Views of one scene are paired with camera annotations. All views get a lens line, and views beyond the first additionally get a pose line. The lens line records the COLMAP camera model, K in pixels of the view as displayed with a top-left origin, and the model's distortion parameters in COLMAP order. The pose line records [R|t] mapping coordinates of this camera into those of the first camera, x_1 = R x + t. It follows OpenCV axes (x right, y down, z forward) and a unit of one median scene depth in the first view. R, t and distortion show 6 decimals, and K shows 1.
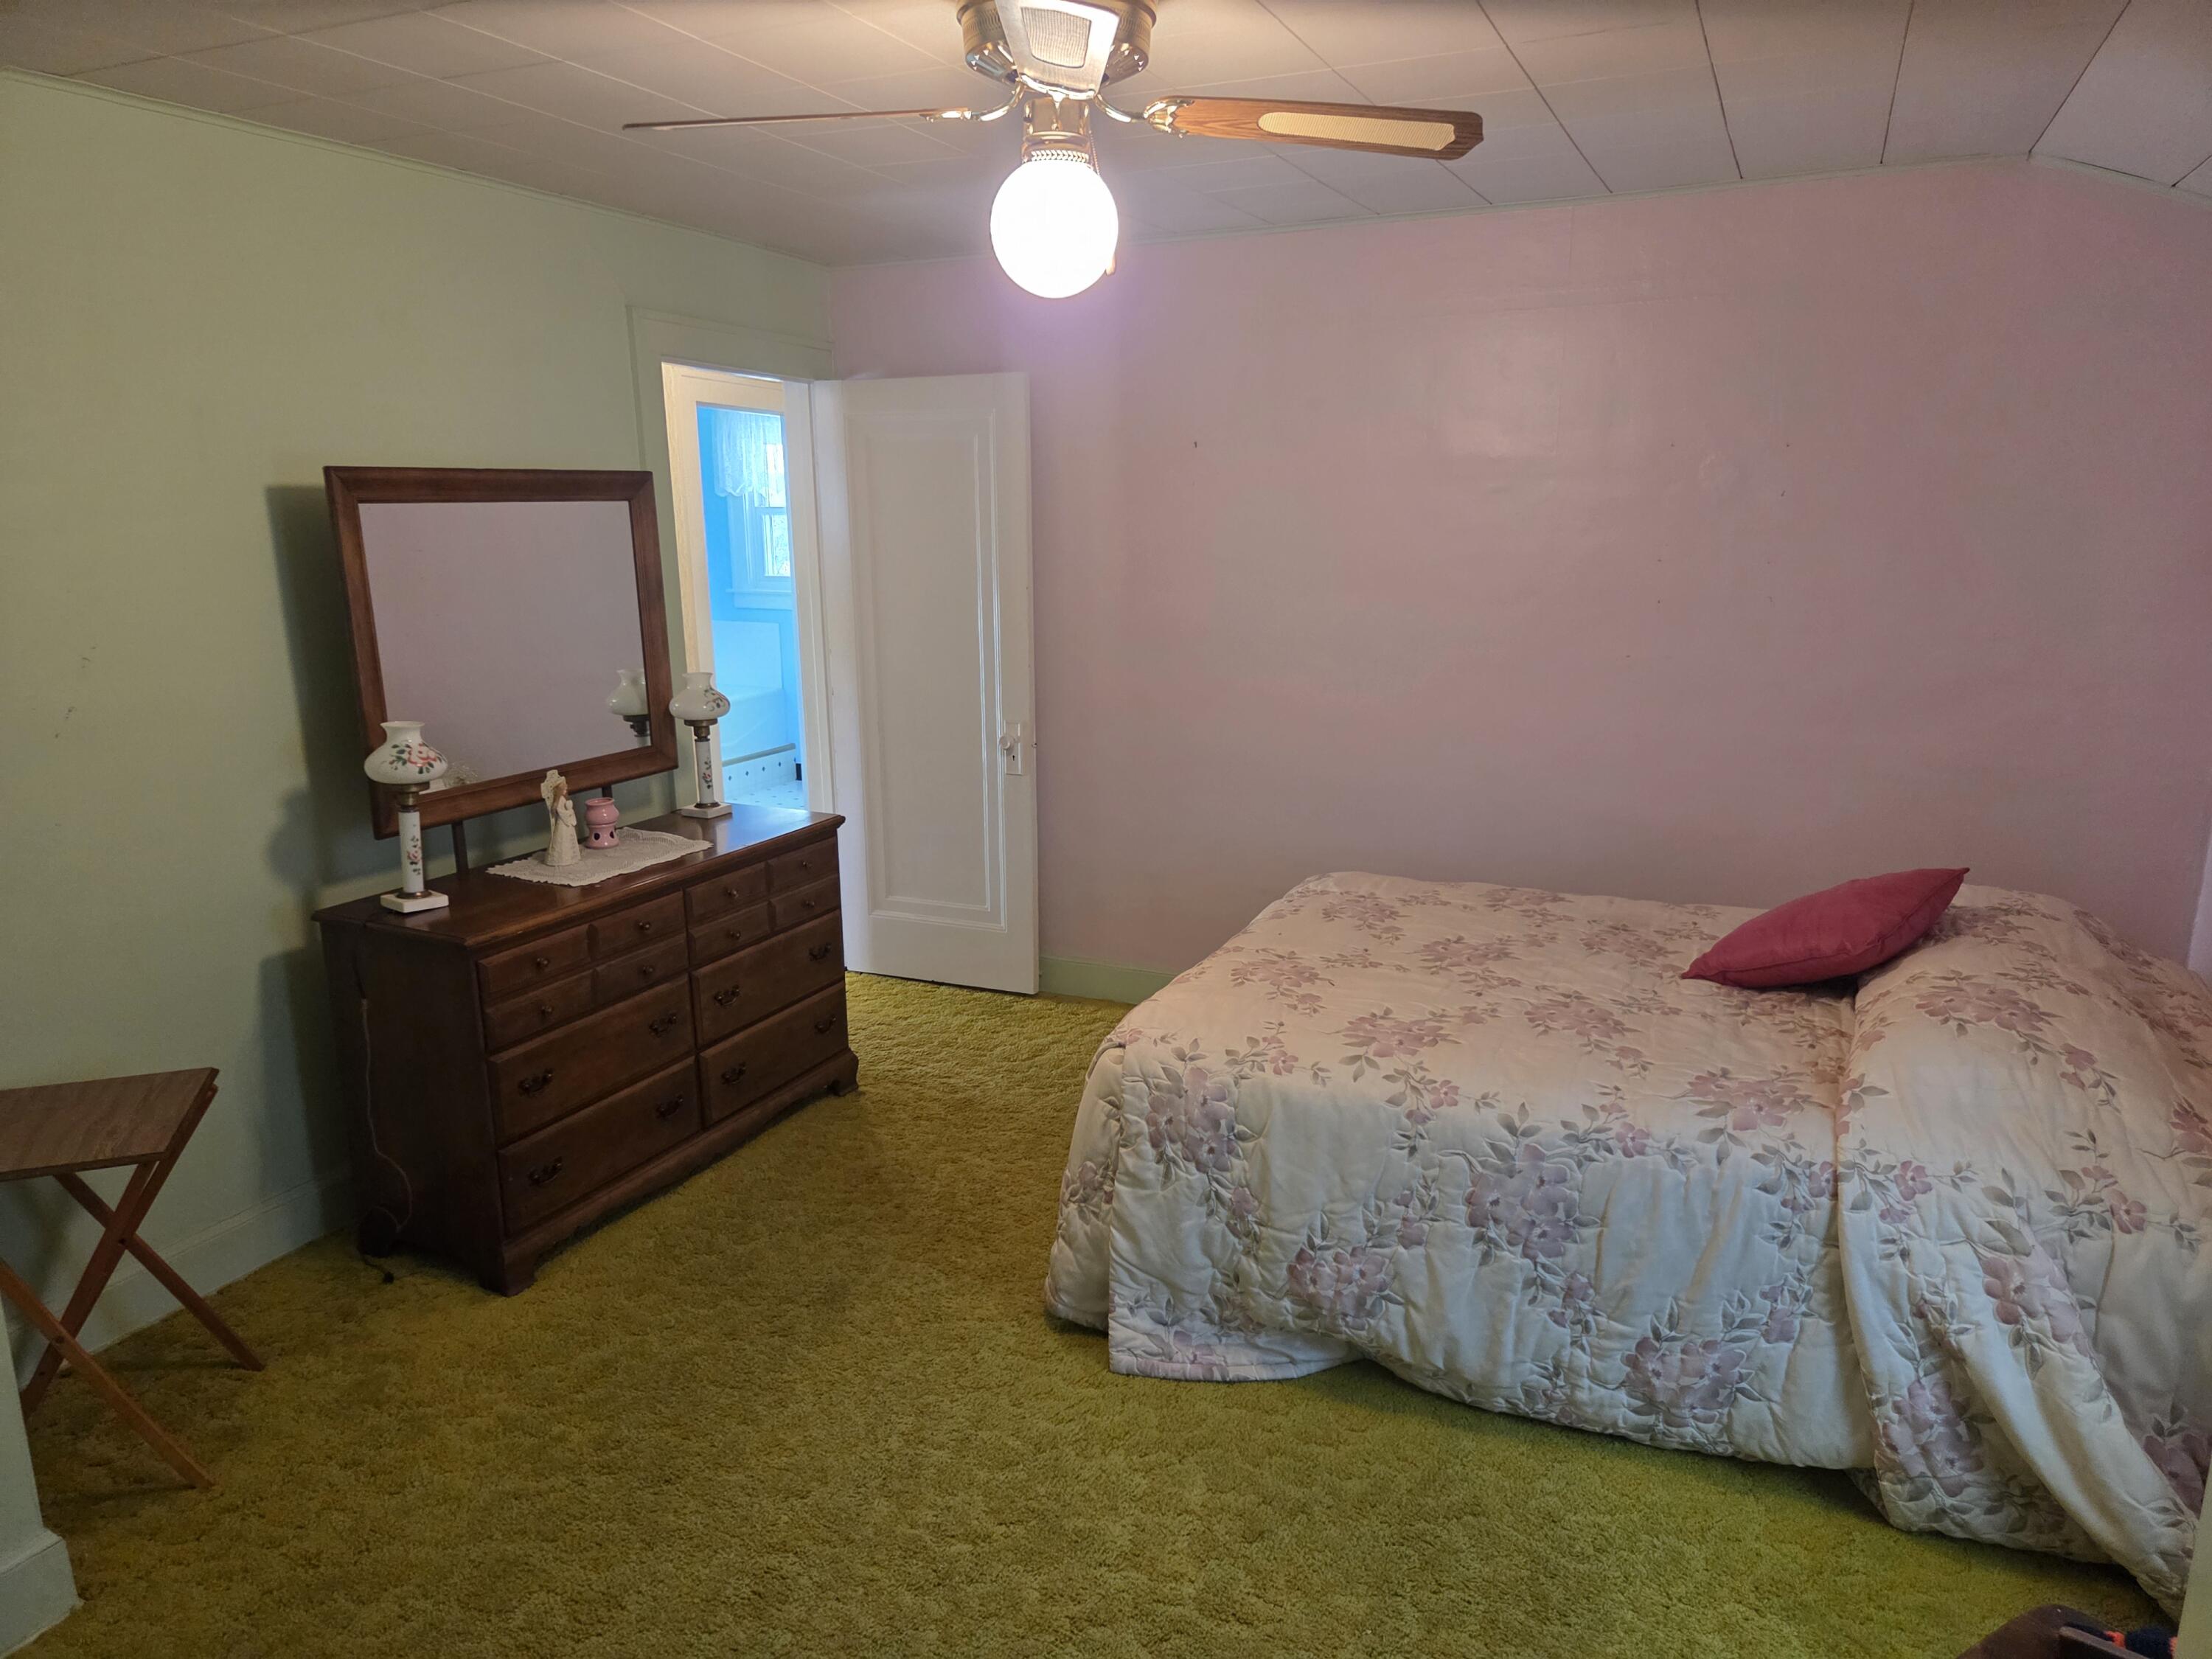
lens RADIAL K [[1483.4, 0, 1118.0], [0, 1483.4, 836.7], [0, 0, 1]] dist [0.060750, -0.038199]
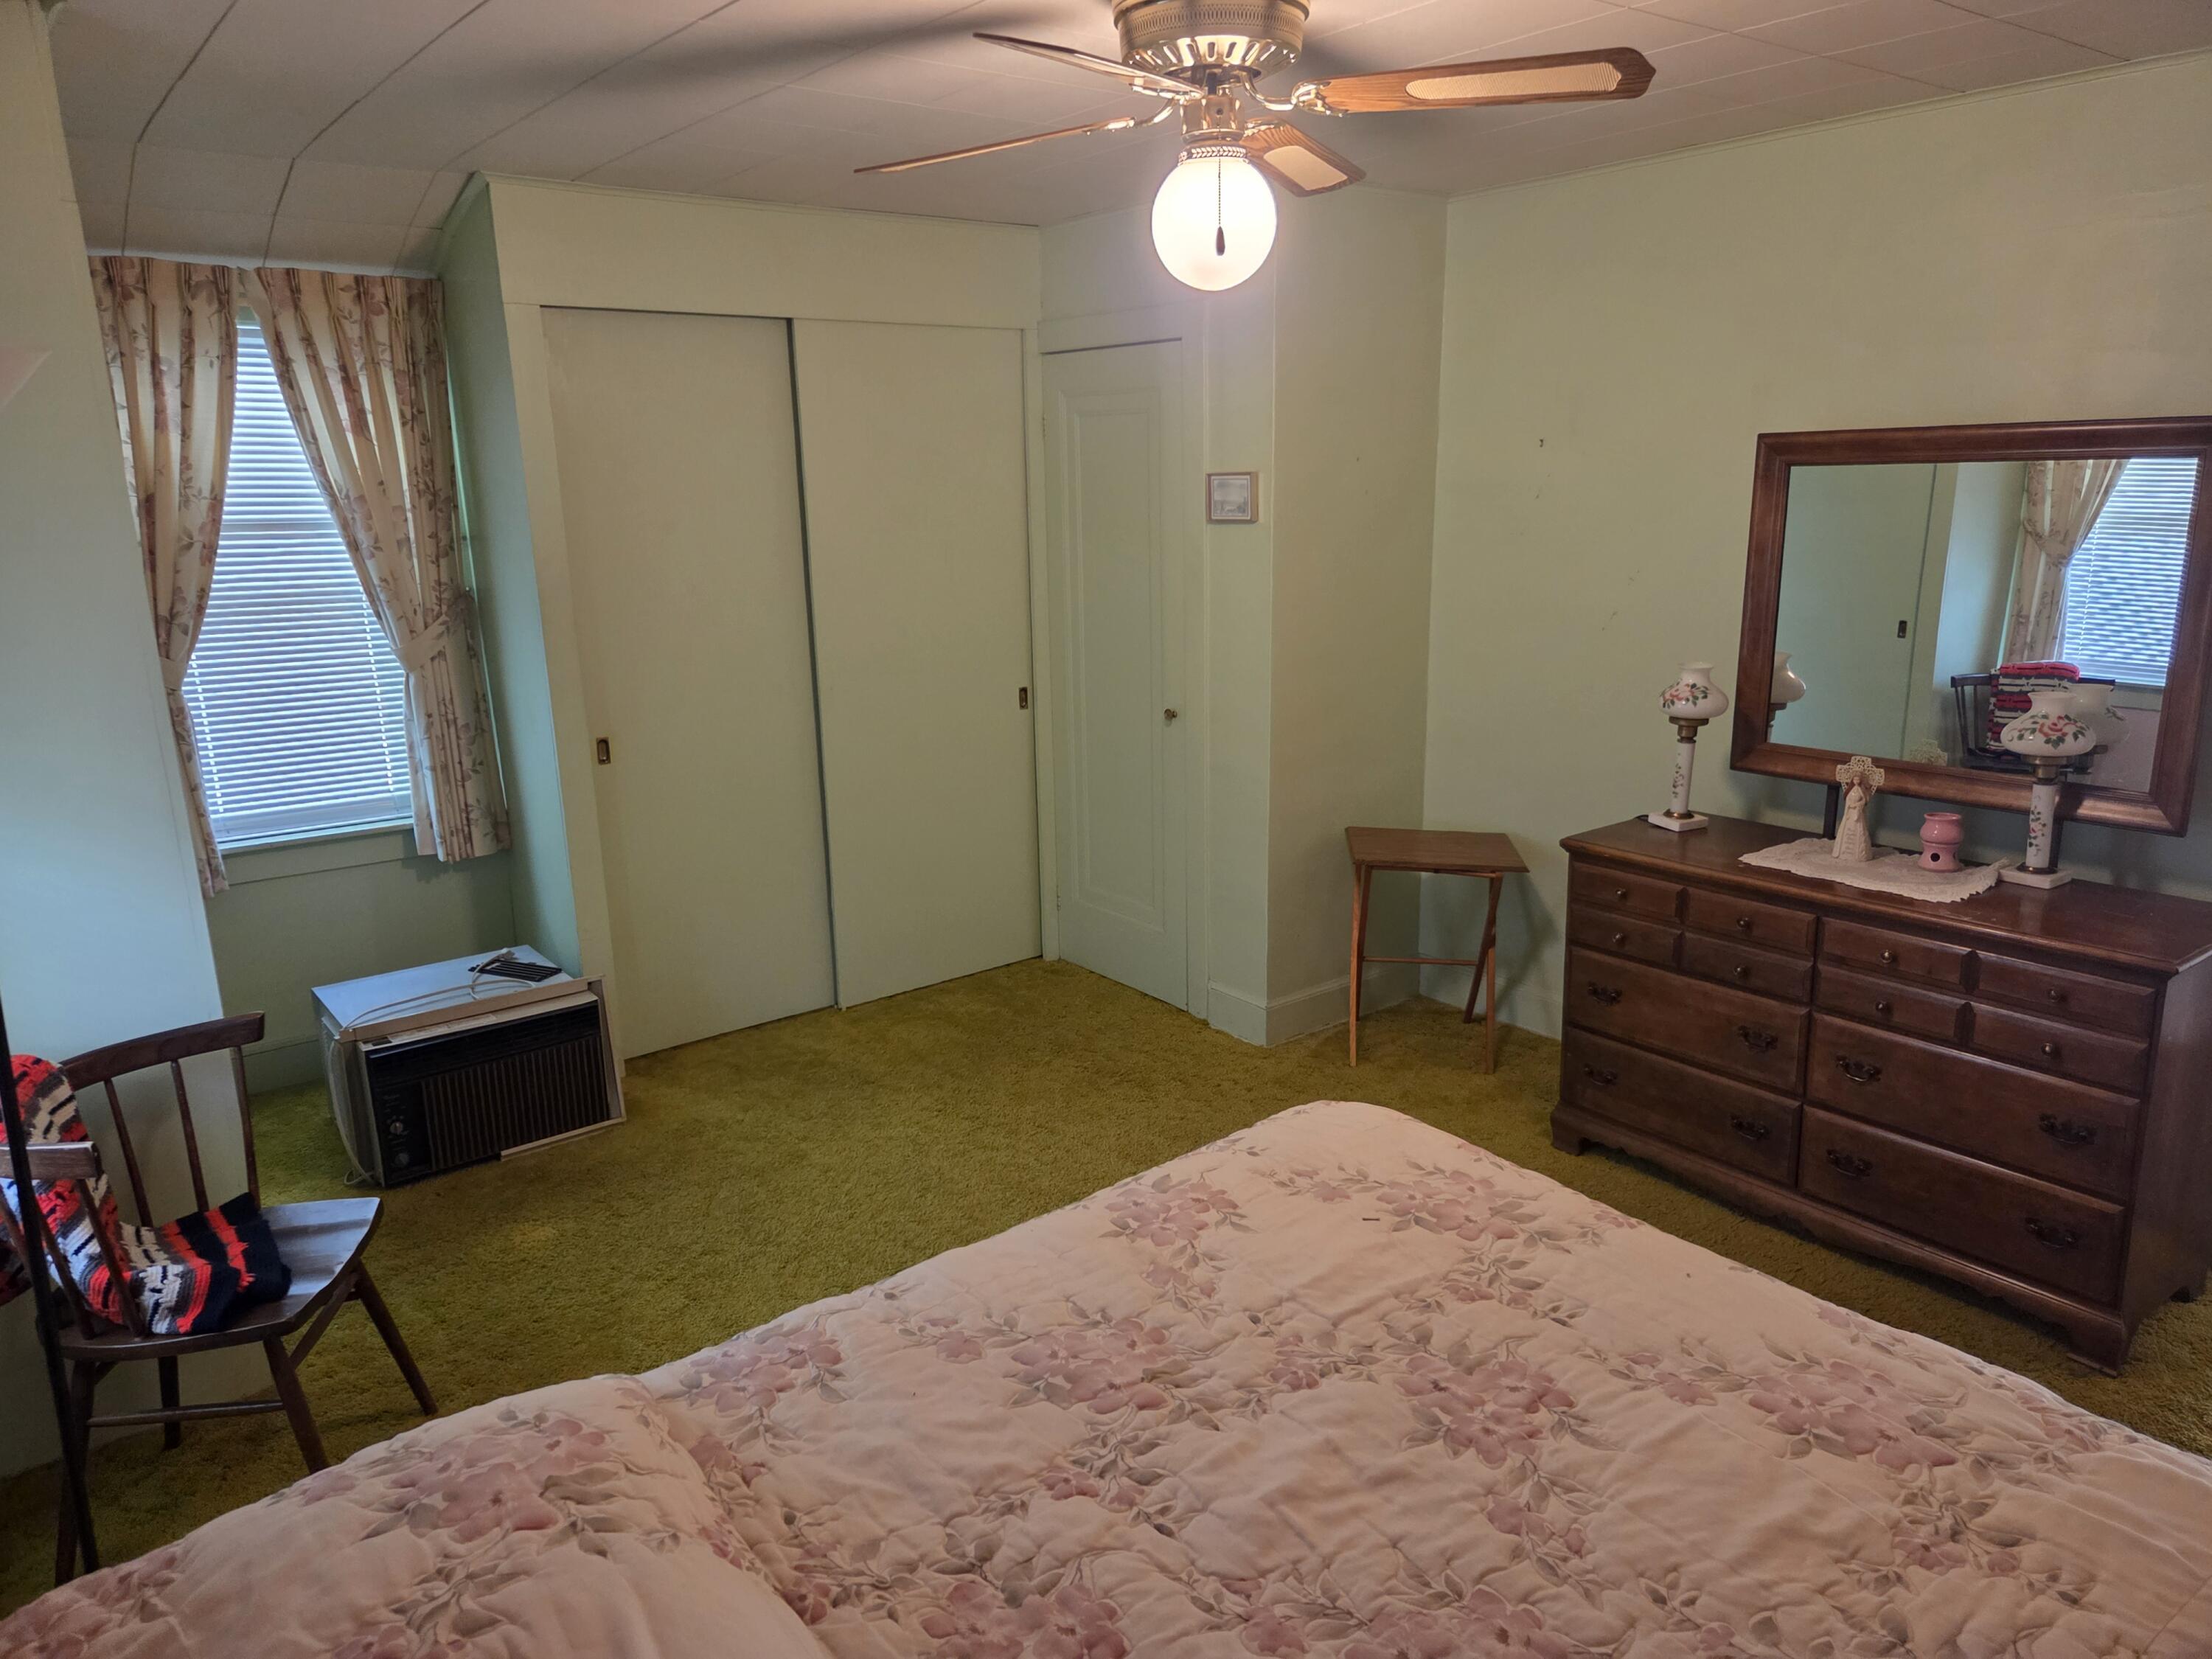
lens RADIAL K [[1483.4, 0, 1110.5], [0, 1483.4, 832.9], [0, 0, 1]] dist [0.060750, -0.038199]
pose [[-0.451392, 0.230151, -0.862134, 0.652562], [-0.178166, 0.923465, 0.339807, -0.237746], [0.874358, 0.306989, -0.375840, 0.976218]]
